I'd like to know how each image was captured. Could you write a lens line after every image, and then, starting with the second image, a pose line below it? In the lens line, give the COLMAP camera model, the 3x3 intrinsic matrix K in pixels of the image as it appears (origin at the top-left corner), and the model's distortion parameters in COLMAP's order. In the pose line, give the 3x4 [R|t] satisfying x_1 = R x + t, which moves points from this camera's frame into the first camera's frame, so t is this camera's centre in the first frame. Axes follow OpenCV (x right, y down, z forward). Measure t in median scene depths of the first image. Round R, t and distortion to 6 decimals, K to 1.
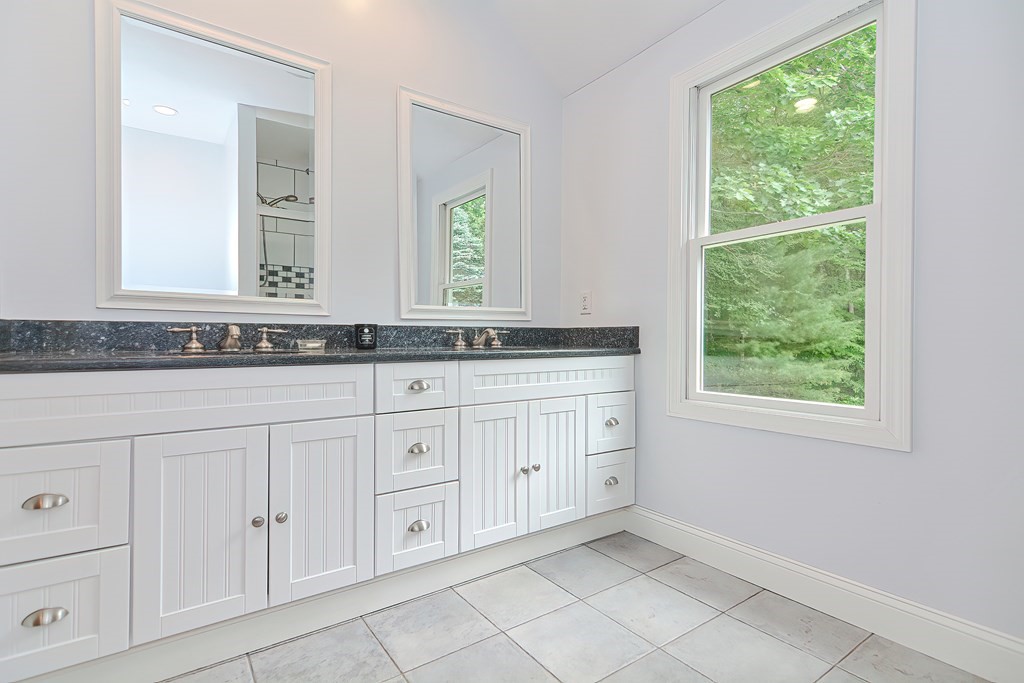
lens RADIAL K [[498.1, 0, 513.5], [0, 498.1, 336.7], [0, 0, 1]] dist [0.003133, 0.000355]
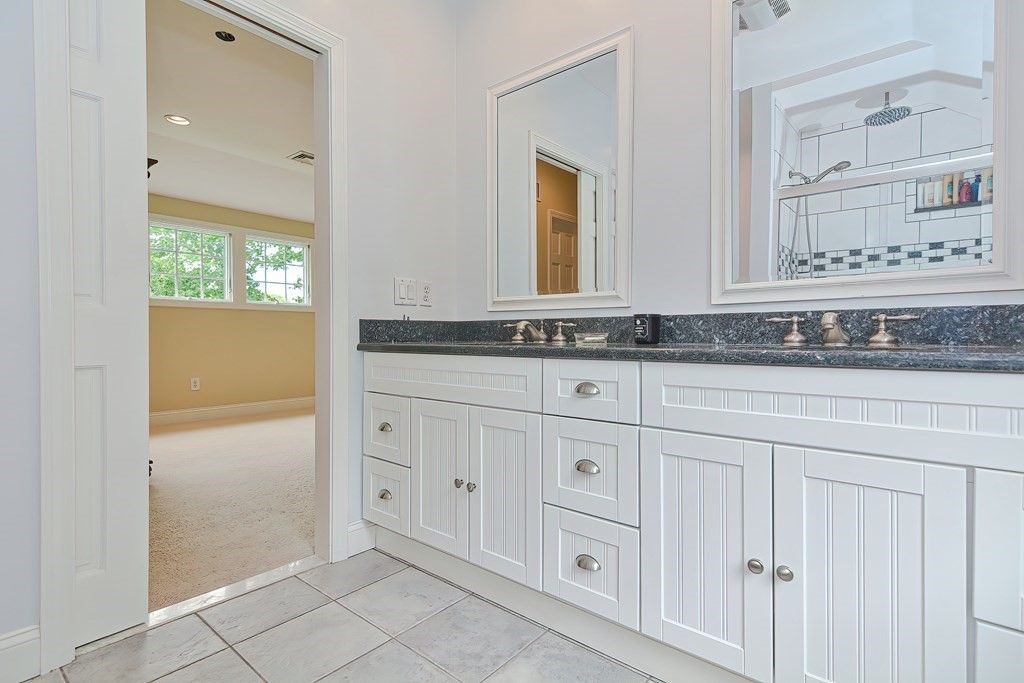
lens RADIAL K [[498.1, 0, 513.0], [0, 498.1, 343.7], [0, 0, 1]] dist [0.003133, 0.000355]
pose [[0.248674, 0.011701, -0.968516, 0.515594], [0.001442, 0.999921, 0.012451, 0.015016], [0.968586, -0.004493, 0.248638, 0.634191]]
